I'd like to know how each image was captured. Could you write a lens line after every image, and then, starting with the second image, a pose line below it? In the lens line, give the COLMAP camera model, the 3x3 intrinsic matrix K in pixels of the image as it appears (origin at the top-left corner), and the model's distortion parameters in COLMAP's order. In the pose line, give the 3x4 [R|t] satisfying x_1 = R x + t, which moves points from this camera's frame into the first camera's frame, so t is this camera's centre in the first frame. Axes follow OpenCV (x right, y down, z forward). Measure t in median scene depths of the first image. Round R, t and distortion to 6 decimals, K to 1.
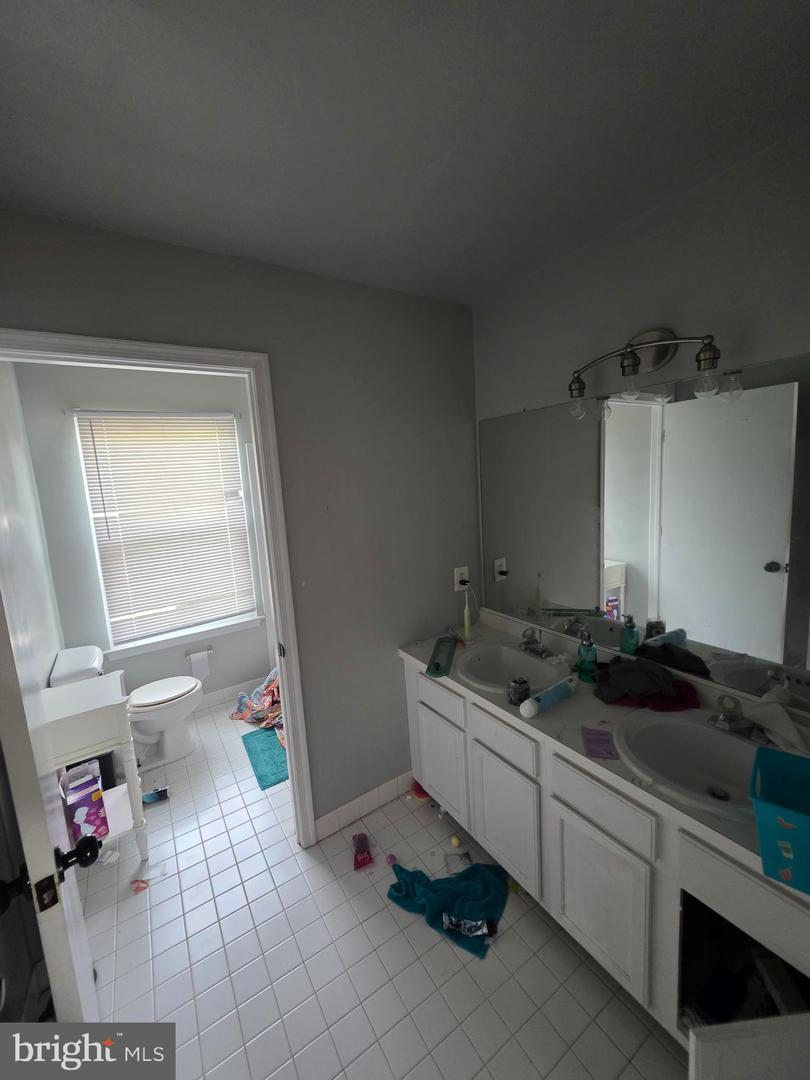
lens RADIAL K [[432.9, 0, 408.8], [0, 432.9, 540.7], [0, 0, 1]] dist [0.001649, 0.000669]
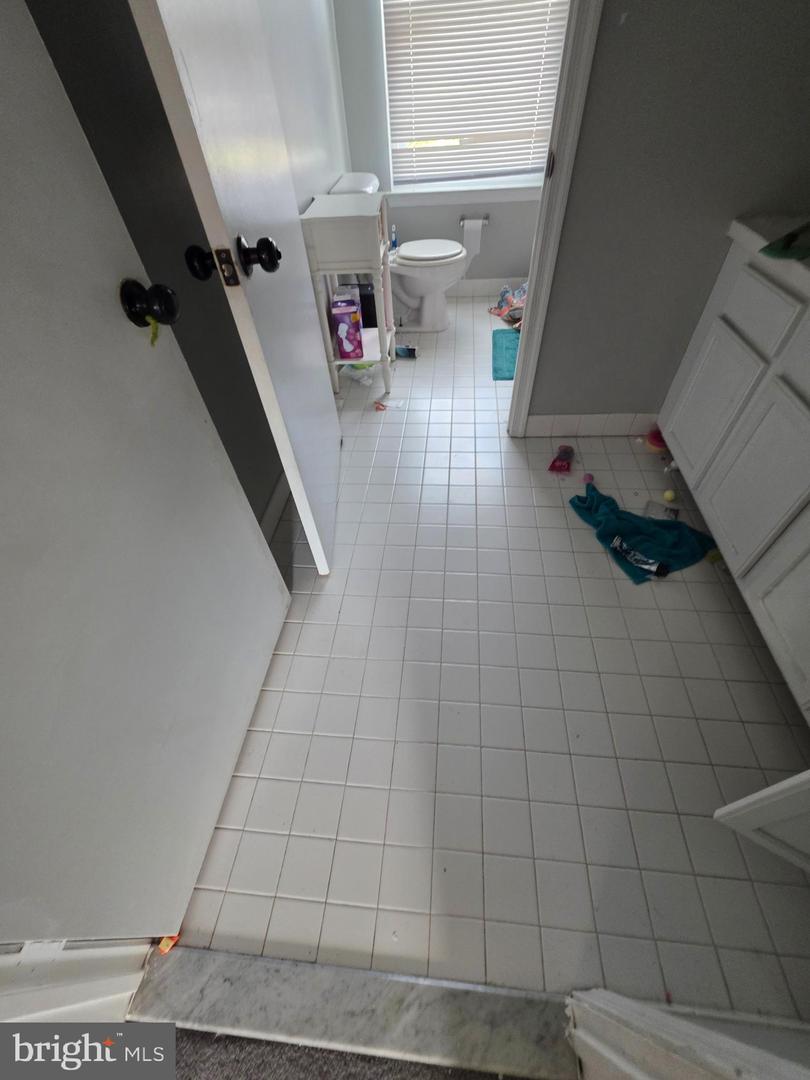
lens RADIAL K [[432.9, 0, 406.3], [0, 432.9, 539.4], [0, 0, 1]] dist [0.001649, 0.000669]
pose [[0.786081, 0.473812, -0.396962, 0.077603], [-0.084344, 0.718419, 0.690478, 0.208087], [0.612342, -0.509290, 0.604699, 0.124571]]
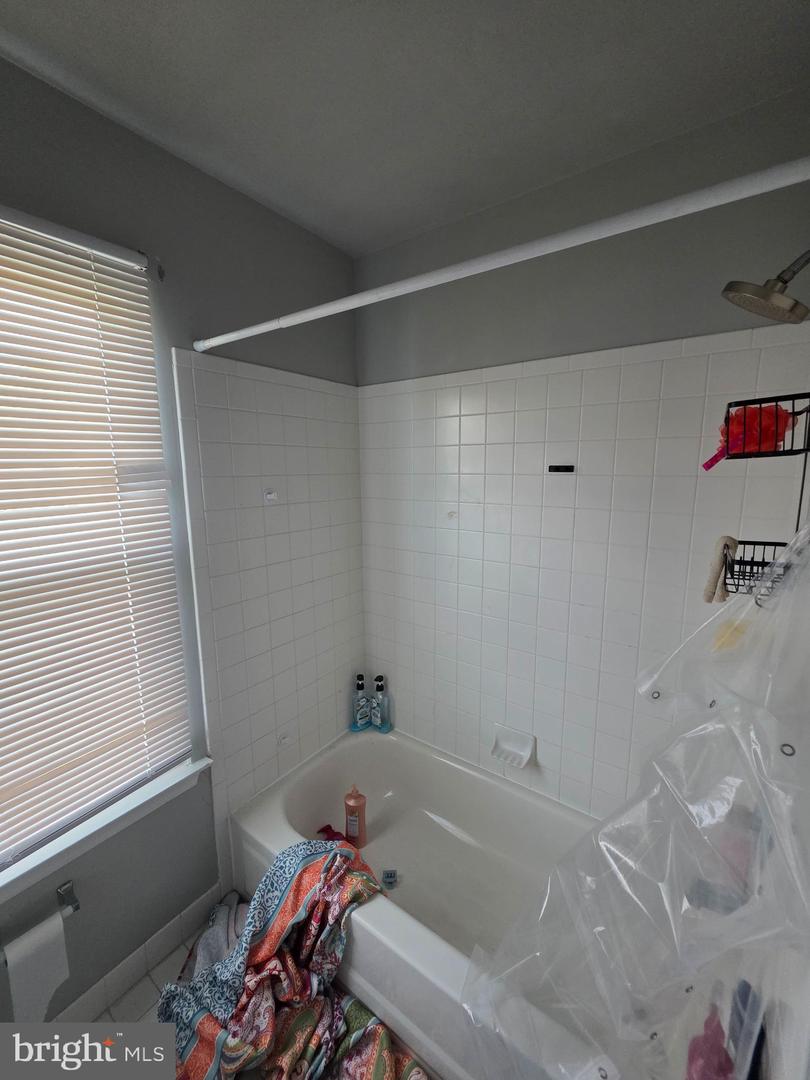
lens RADIAL K [[432.9, 0, 405.0], [0, 432.9, 538.2], [0, 0, 1]] dist [0.001649, 0.000669]
pose [[0.929672, -0.007982, 0.368302, -0.529800], [0.008089, 0.999967, 0.001254, -0.079924], [-0.368299, 0.001813, 0.929706, 0.898654]]
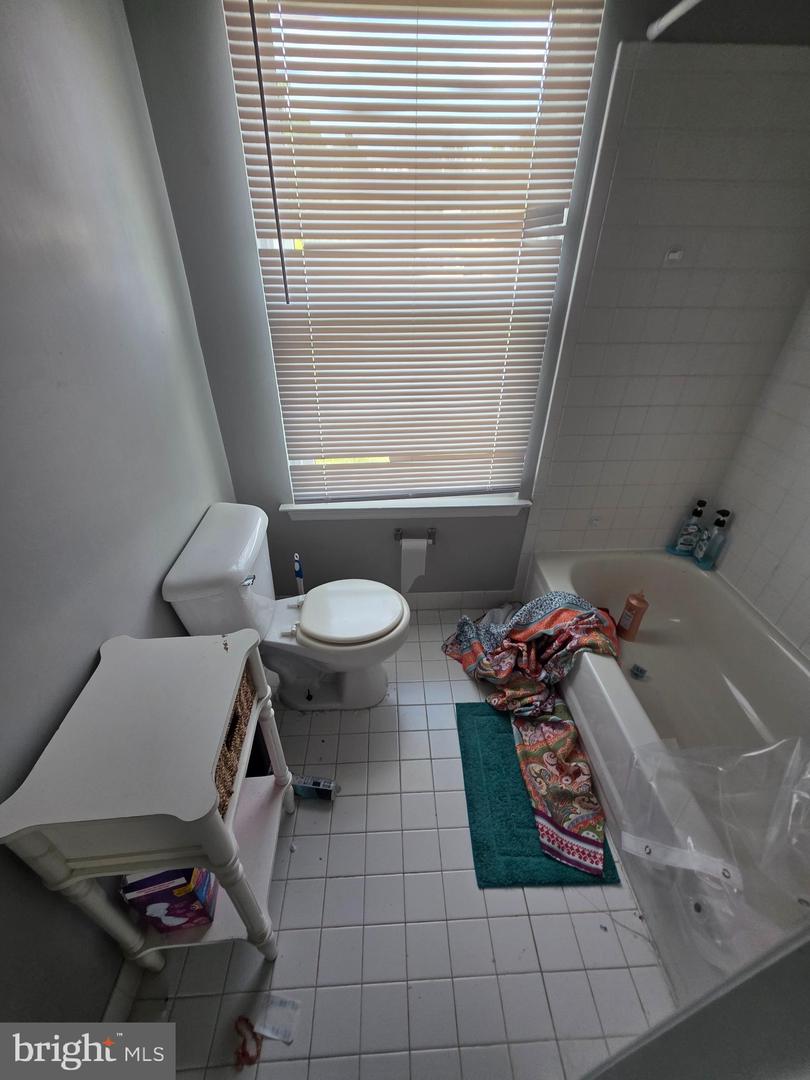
lens RADIAL K [[432.9, 0, 407.3], [0, 432.9, 547.6], [0, 0, 1]] dist [0.001649, 0.000669]
pose [[0.862436, 0.332956, -0.381240, -0.412523], [-0.135161, 0.877331, 0.460459, -0.009650], [0.487786, -0.345587, 0.801645, 0.805545]]
